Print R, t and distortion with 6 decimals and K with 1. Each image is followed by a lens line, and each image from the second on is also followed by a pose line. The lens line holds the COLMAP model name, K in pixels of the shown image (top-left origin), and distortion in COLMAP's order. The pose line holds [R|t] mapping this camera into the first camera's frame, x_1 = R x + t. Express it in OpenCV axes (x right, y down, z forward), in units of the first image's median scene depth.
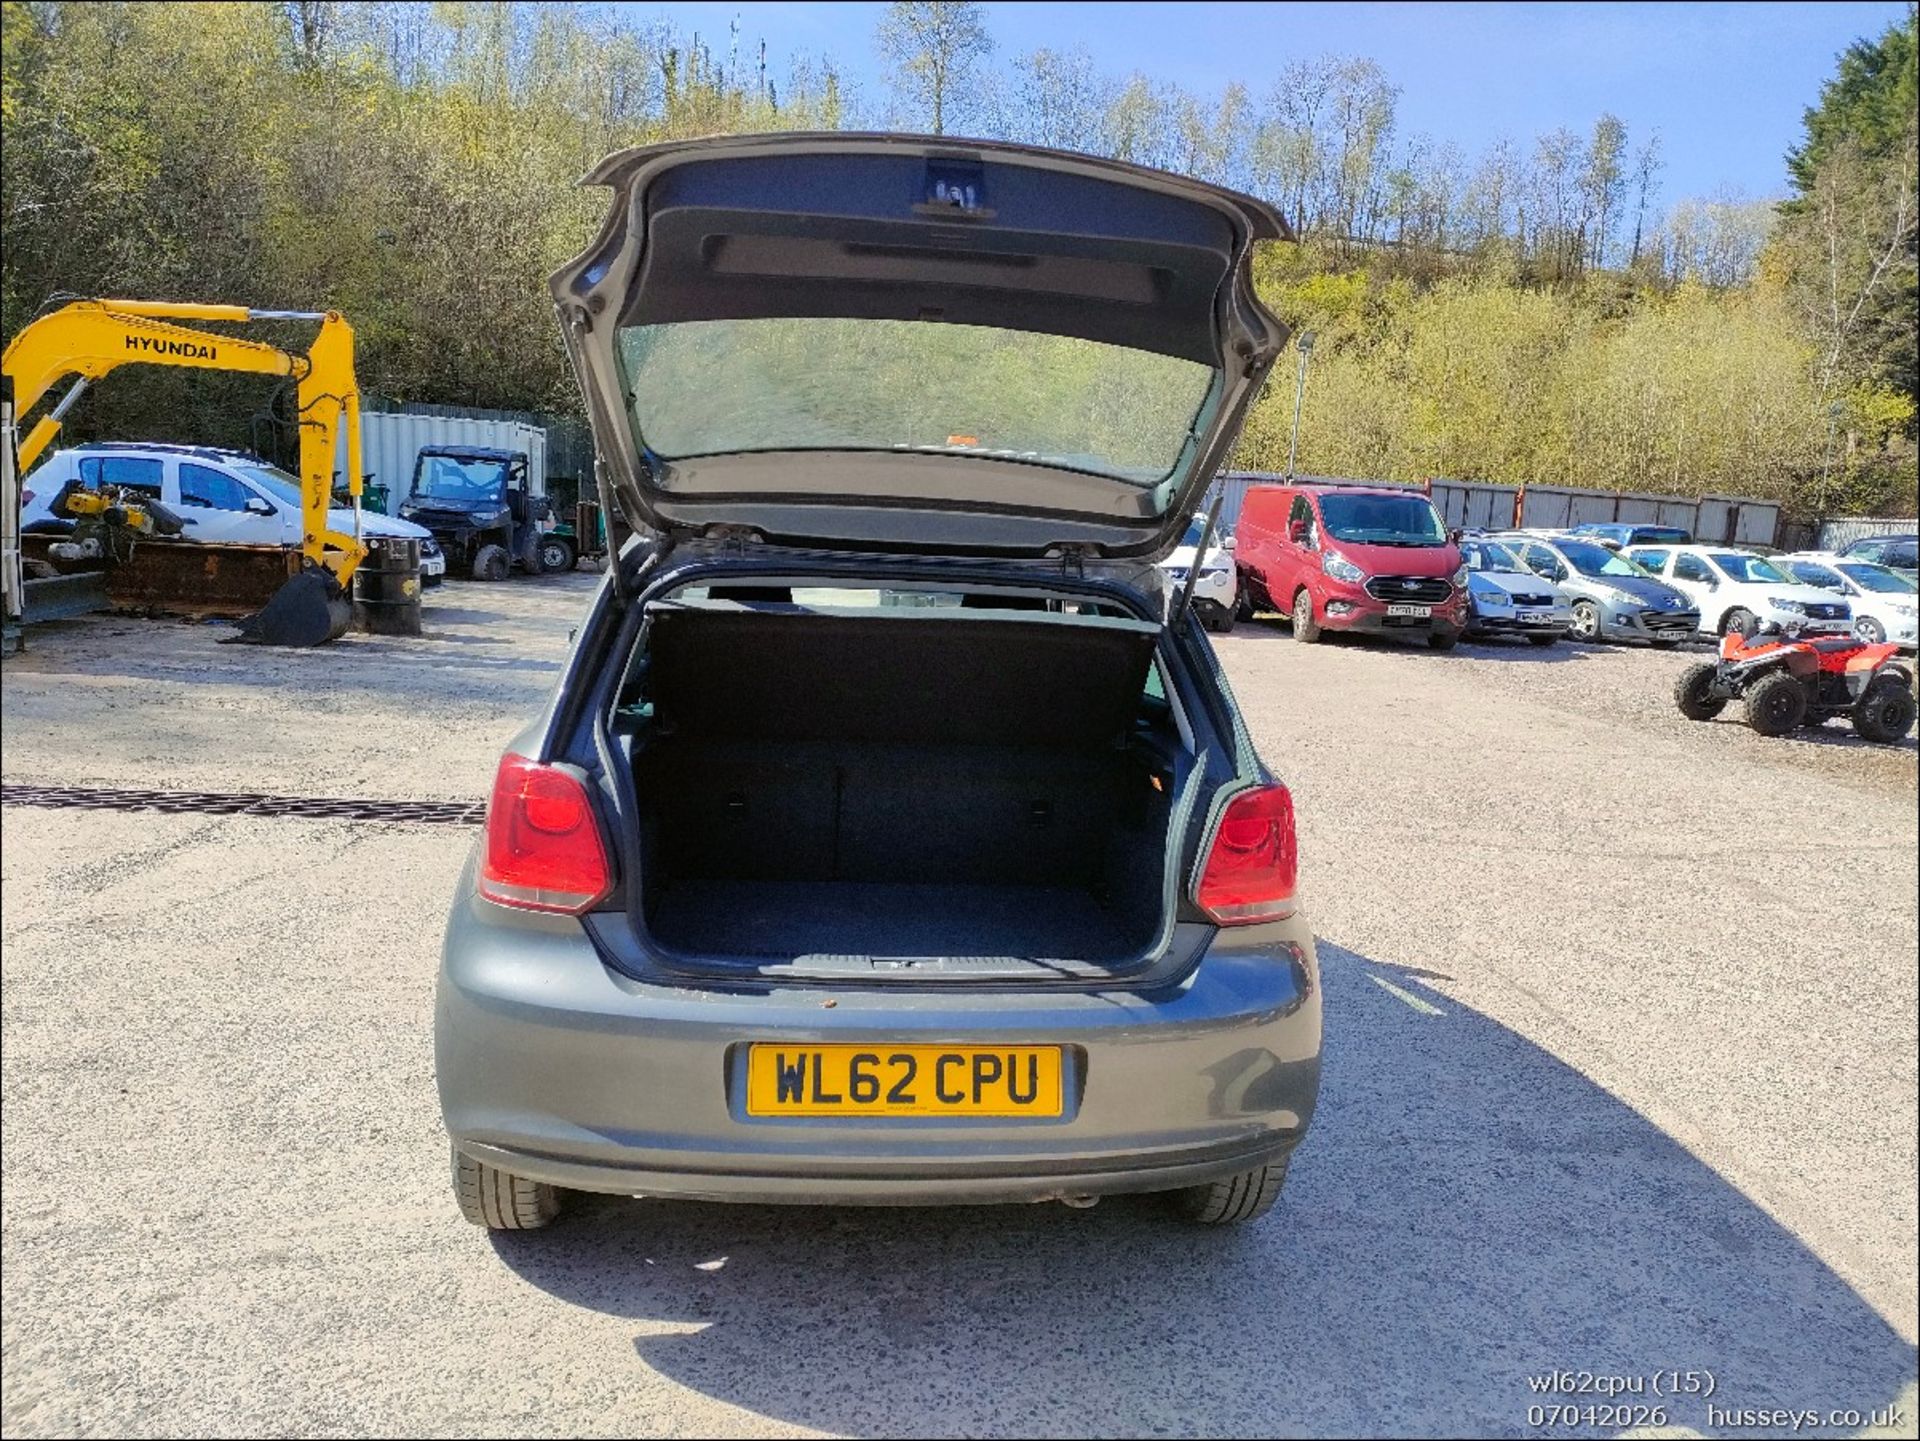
lens RADIAL K [[1378.5, 0, 953.4], [0, 1378.5, 715.9], [0, 0, 1]] dist [0.067567, -0.062181]
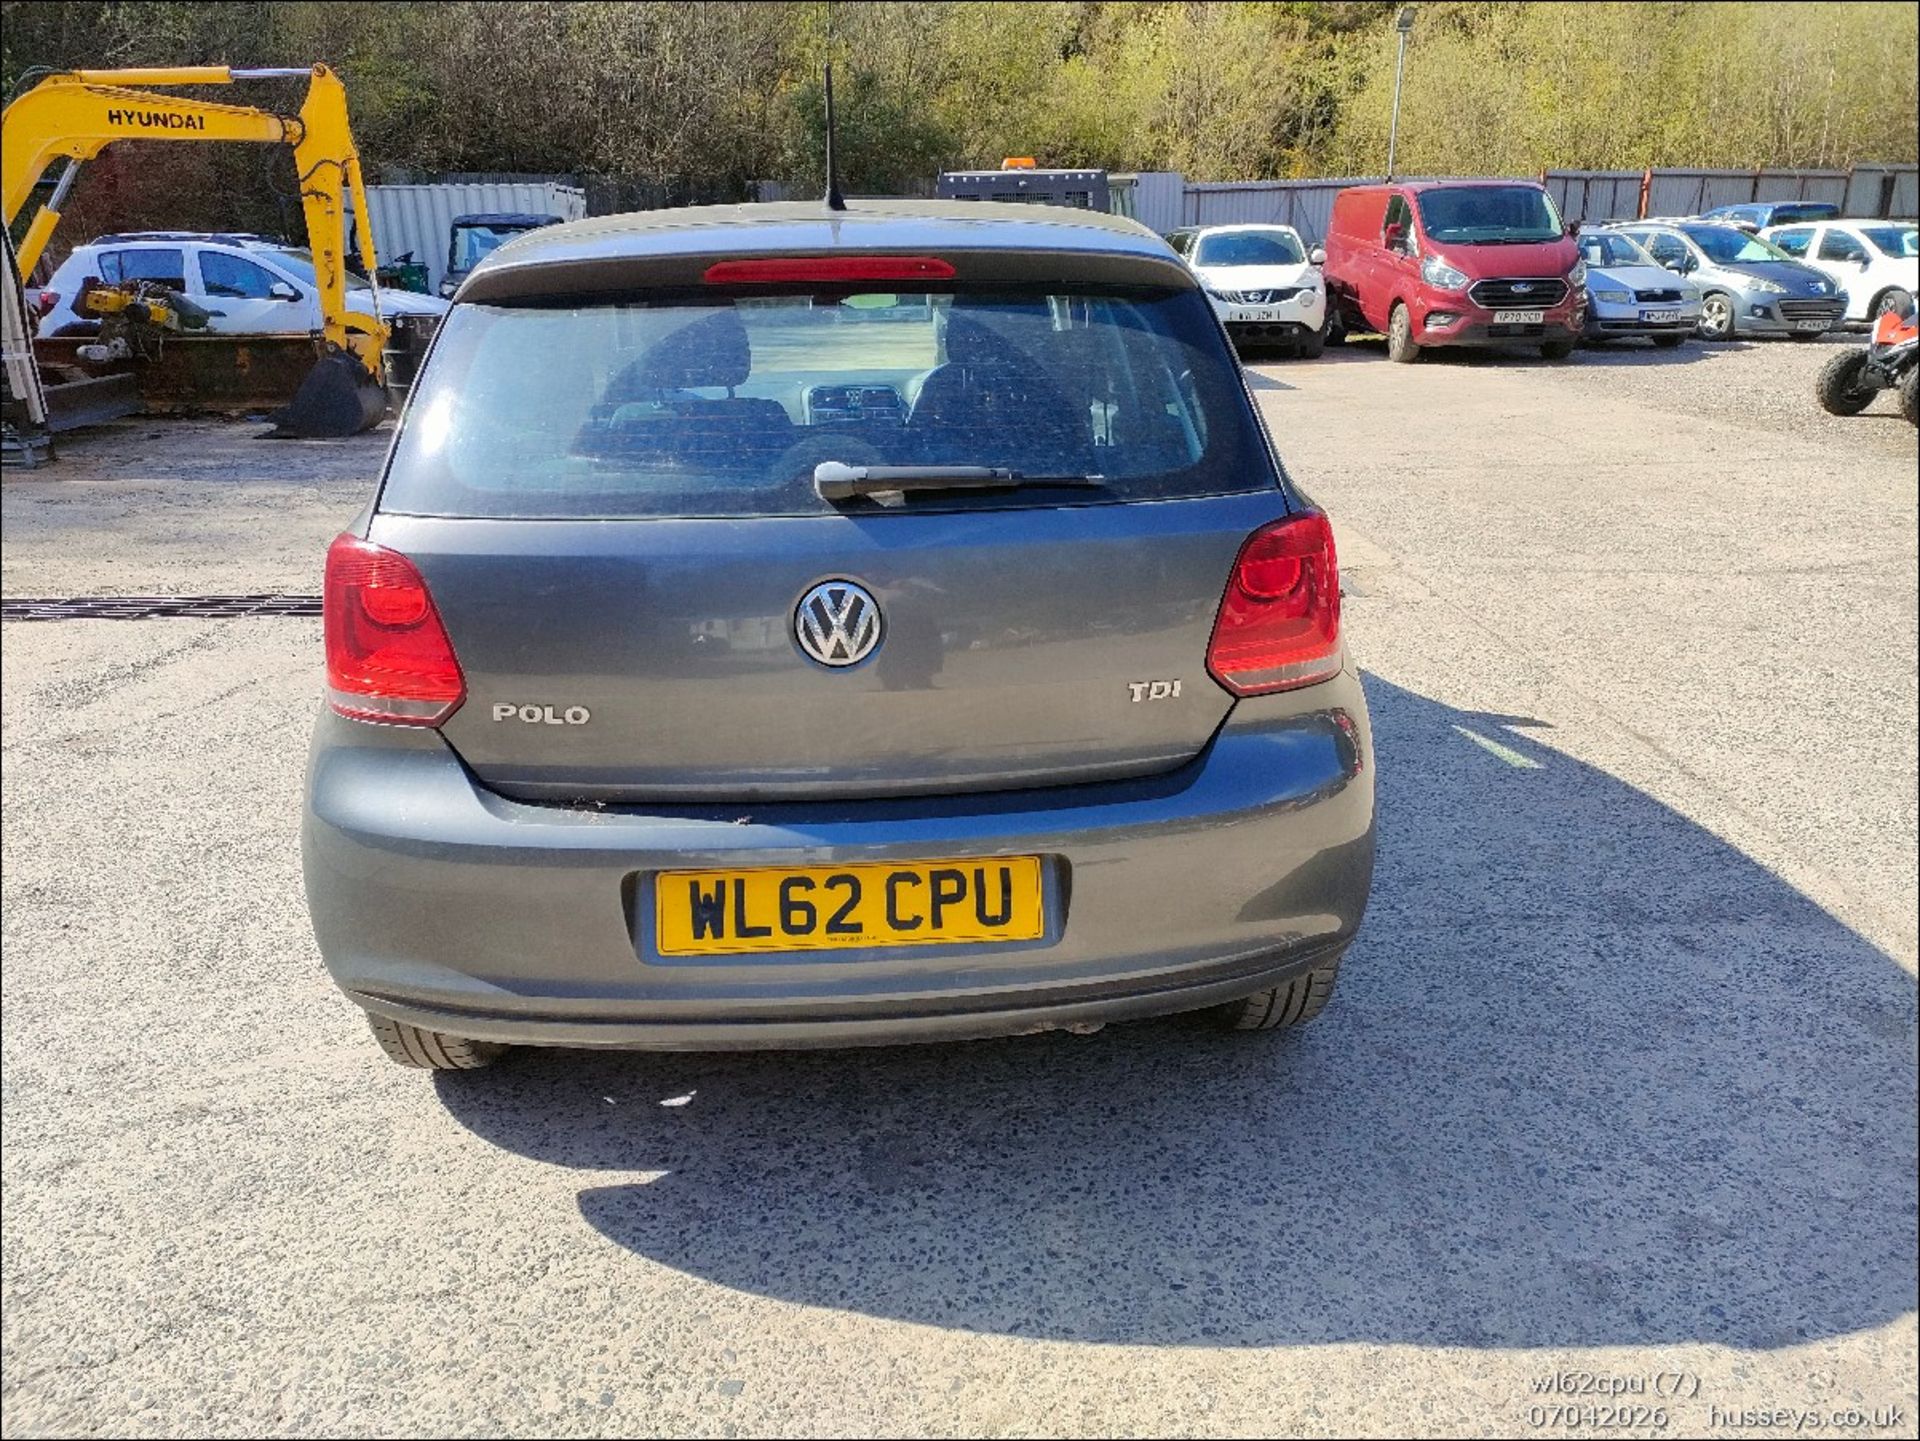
lens RADIAL K [[1378.5, 0, 955.2], [0, 1378.5, 718.9], [0, 0, 1]] dist [0.067567, -0.062181]
pose [[0.995987, -0.052814, -0.072254, 0.080454], [0.064557, 0.983101, 0.171304, 0.016677], [0.061986, -0.175281, 0.982565, 0.192425]]
